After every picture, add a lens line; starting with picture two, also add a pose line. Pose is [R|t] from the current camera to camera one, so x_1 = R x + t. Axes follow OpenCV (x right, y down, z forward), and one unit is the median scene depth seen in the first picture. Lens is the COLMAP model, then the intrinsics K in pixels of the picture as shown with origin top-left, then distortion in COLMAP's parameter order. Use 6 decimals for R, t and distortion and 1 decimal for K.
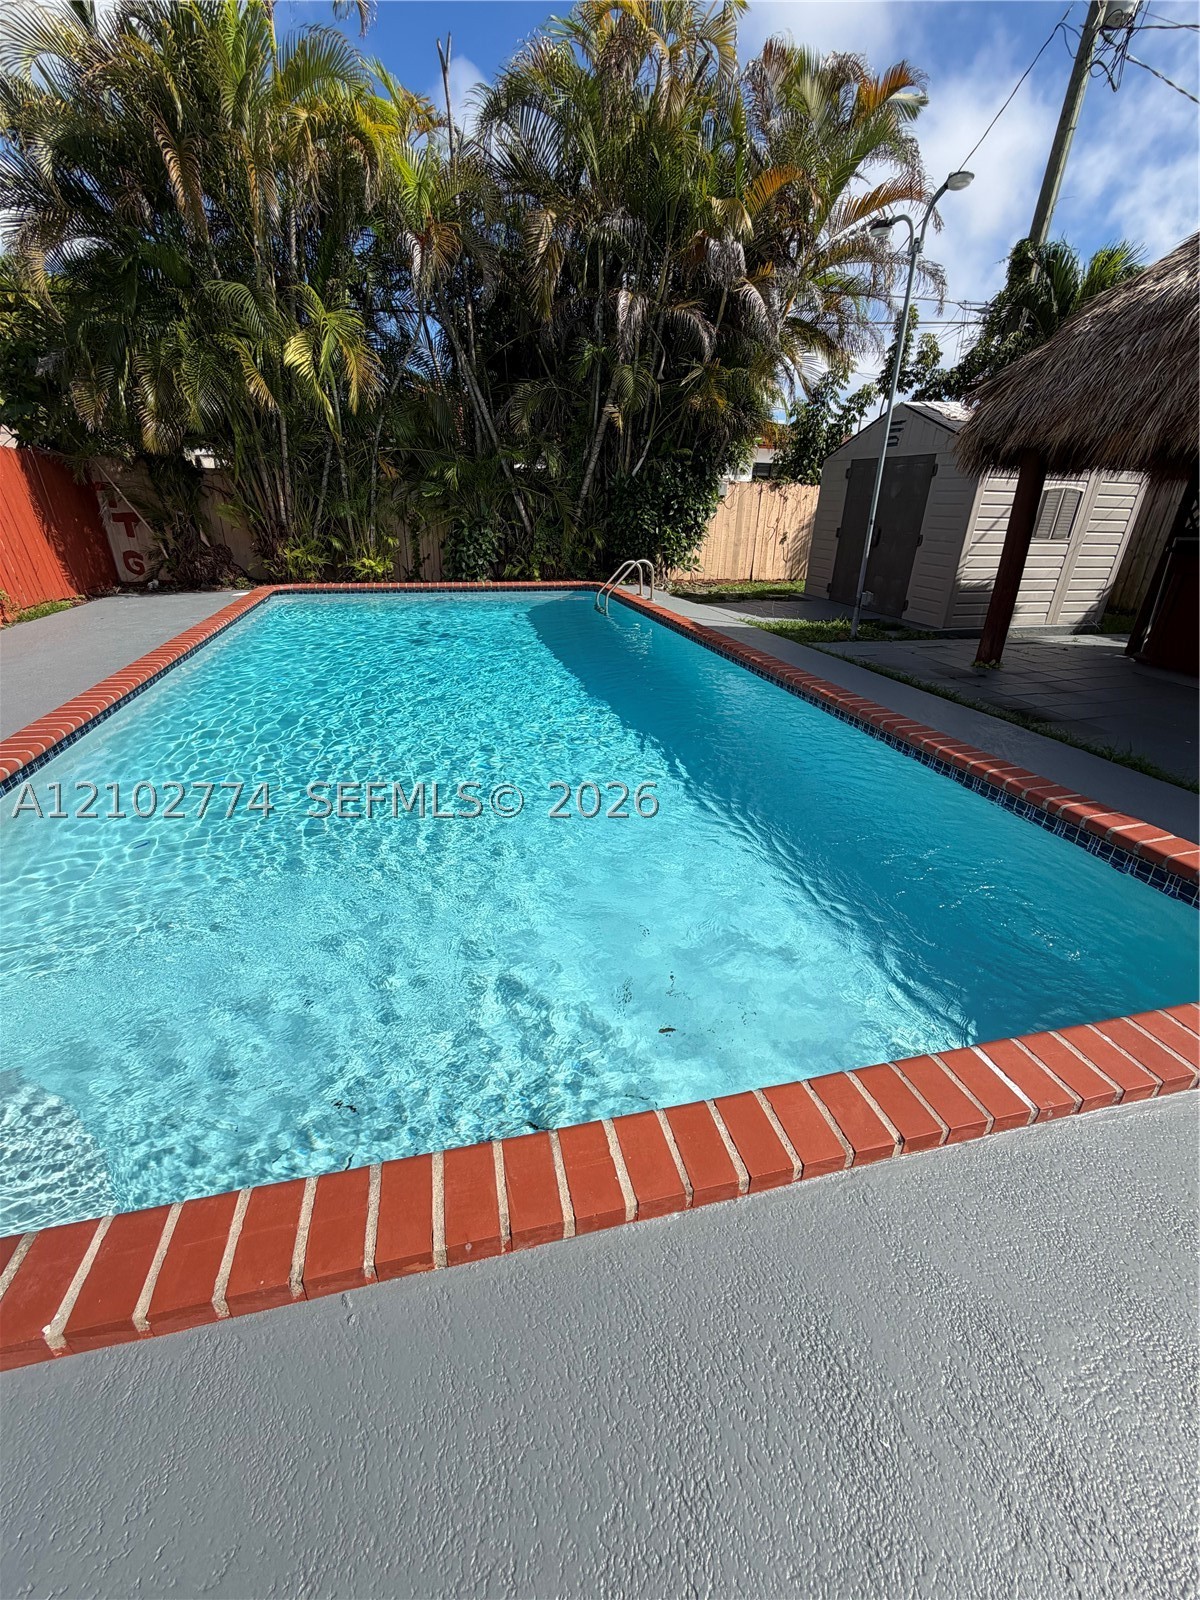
lens RADIAL K [[646.1, 0, 601.7], [0, 646.1, 800.1], [0, 0, 1]] dist [0.004835, -0.002008]
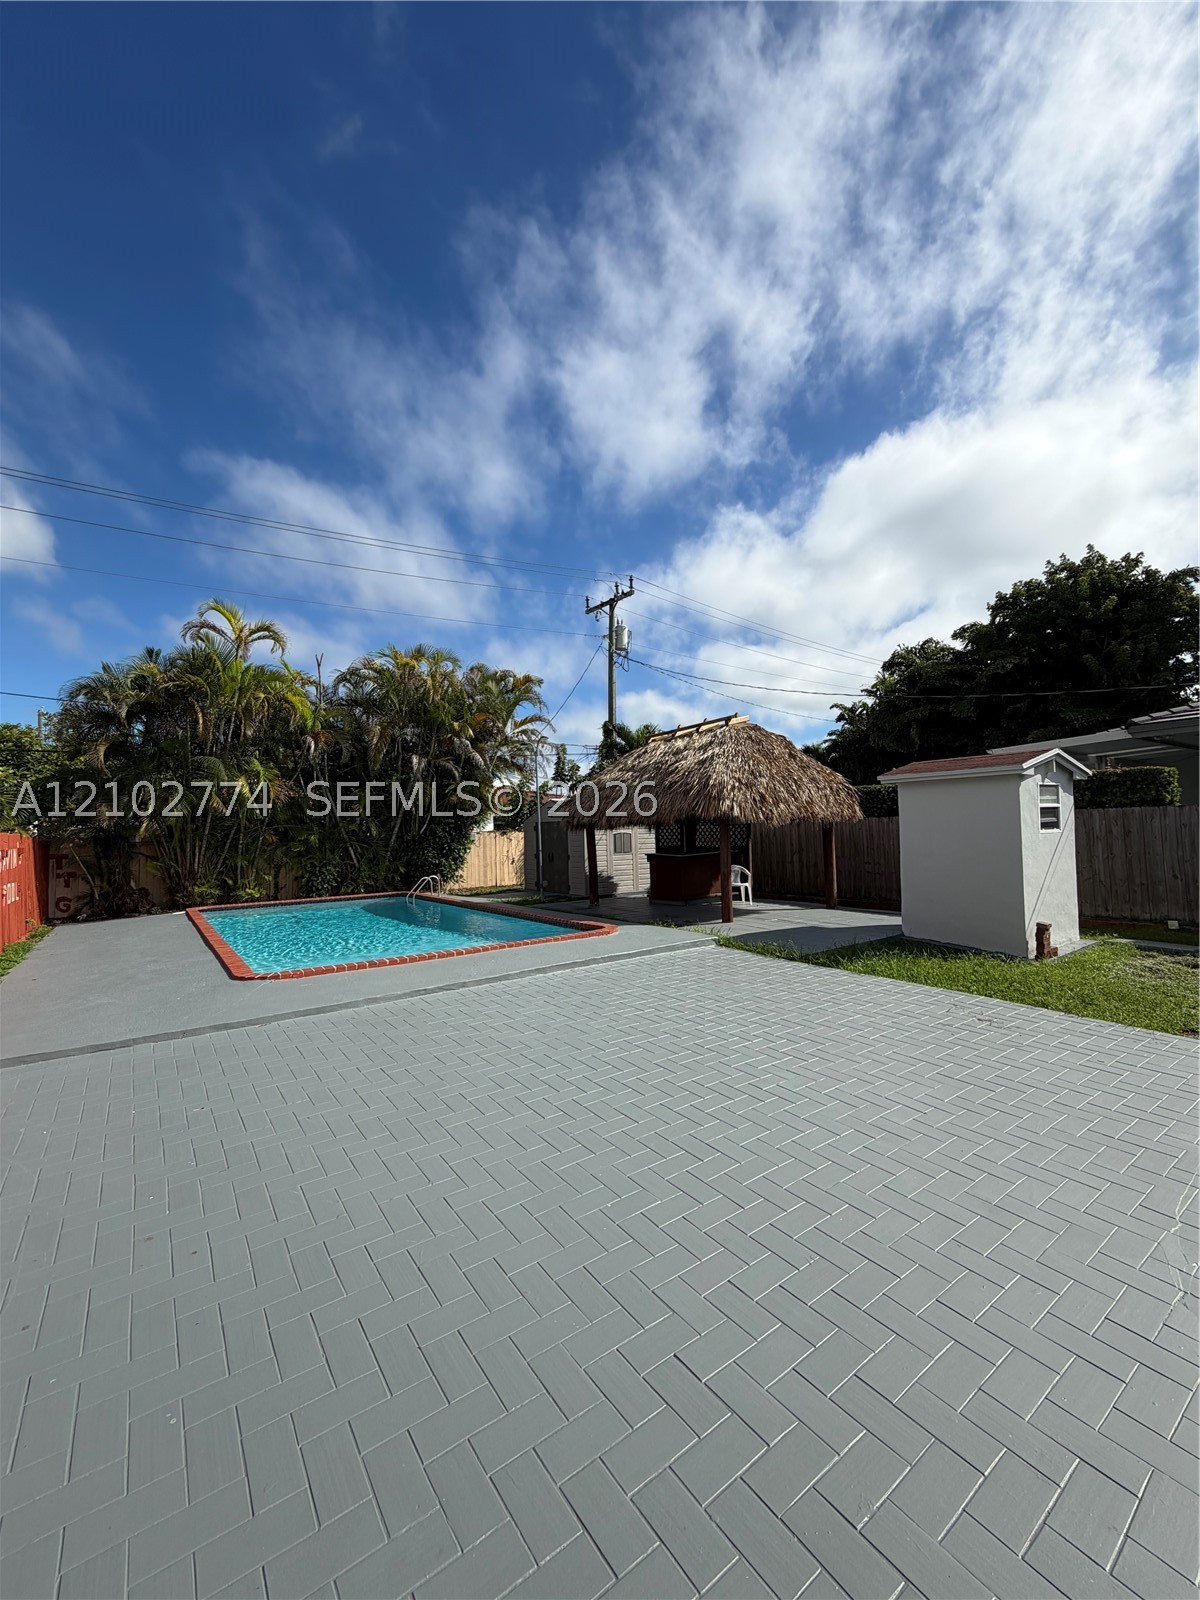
lens RADIAL K [[646.1, 0, 601.2], [0, 646.1, 803.2], [0, 0, 1]] dist [0.004835, -0.002008]
pose [[0.935207, -0.029648, 0.352859, -0.112621], [0.190497, 0.882127, -0.430770, 0.281980], [-0.298495, 0.470077, 0.830619, -0.656172]]
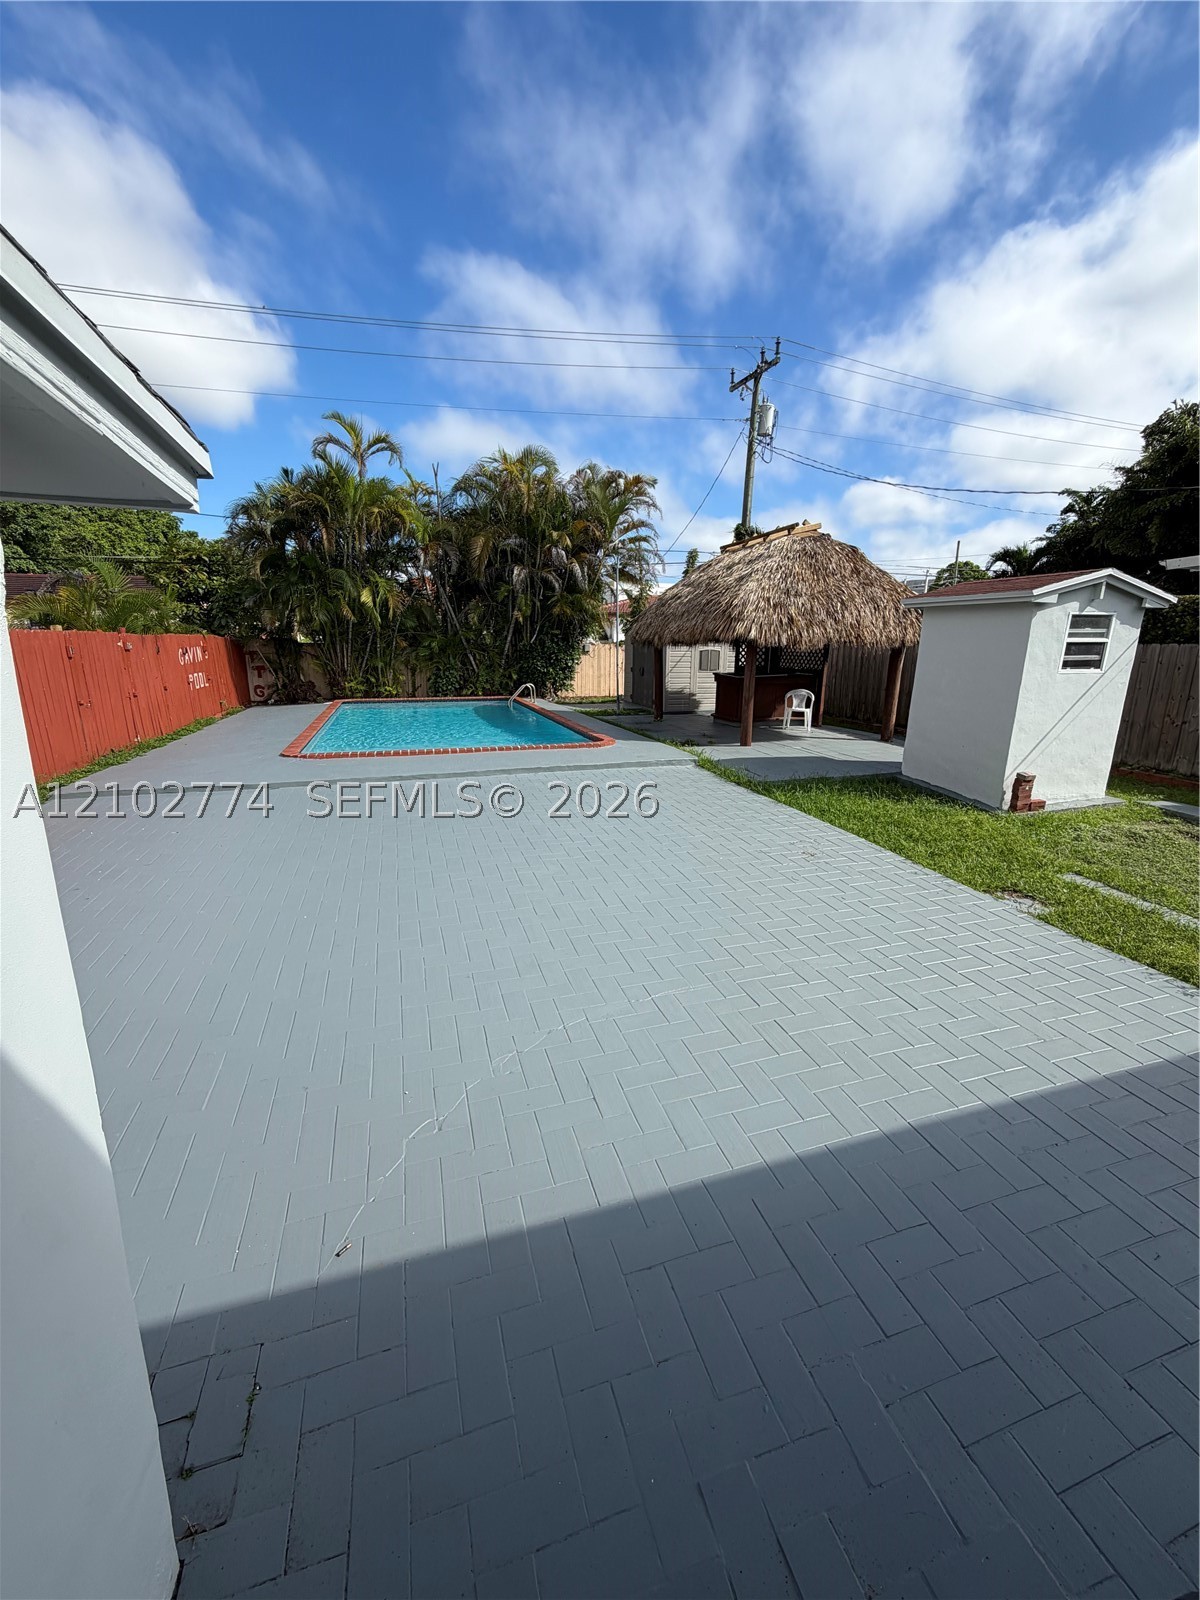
lens RADIAL K [[646.1, 0, 598.0], [0, 646.1, 801.7], [0, 0, 1]] dist [0.004835, -0.002008]
pose [[0.999111, -0.023357, 0.035099, 0.167867], [0.029718, 0.980683, -0.193334, 0.329653], [-0.029905, 0.194205, 0.980505, -0.779052]]
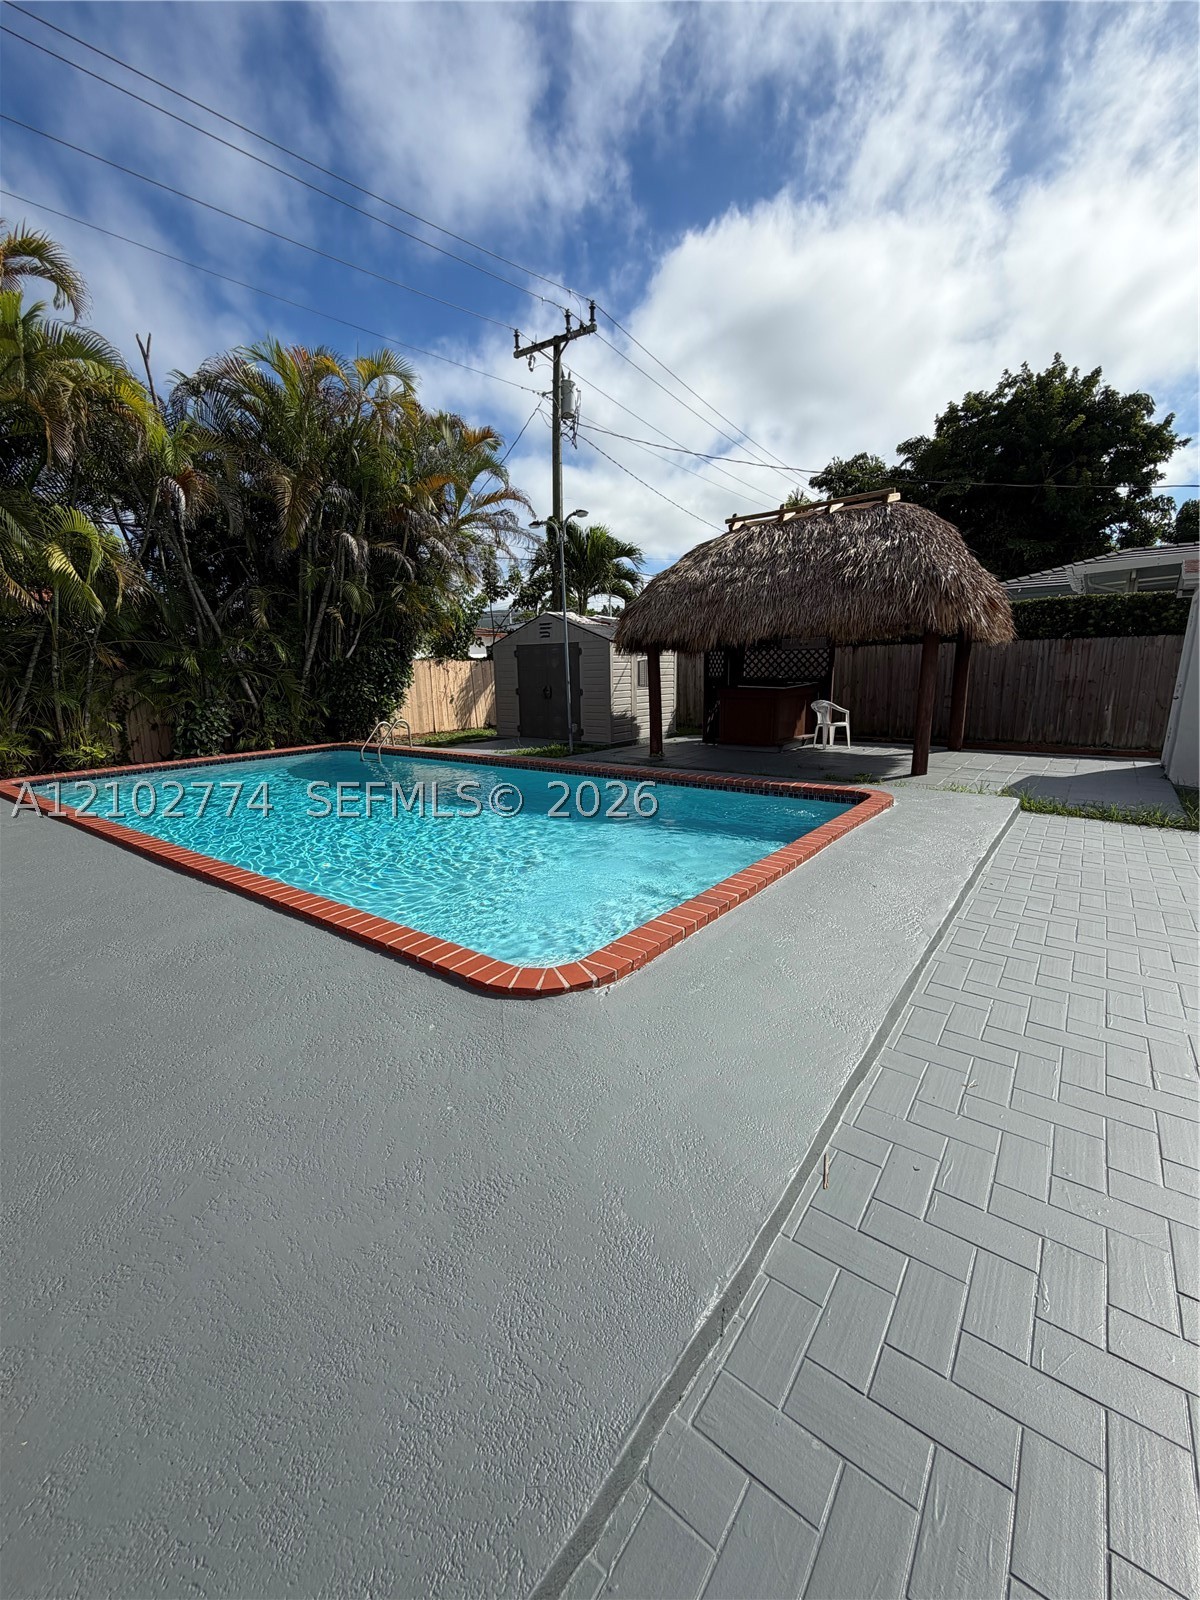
lens RADIAL K [[646.1, 0, 612.2], [0, 646.1, 811.4], [0, 0, 1]] dist [0.004835, -0.002008]
pose [[0.773048, -0.172189, 0.610530, -0.368041], [0.299990, 0.947263, -0.112686, 0.061947], [-0.558929, 0.270265, 0.783935, -0.165412]]
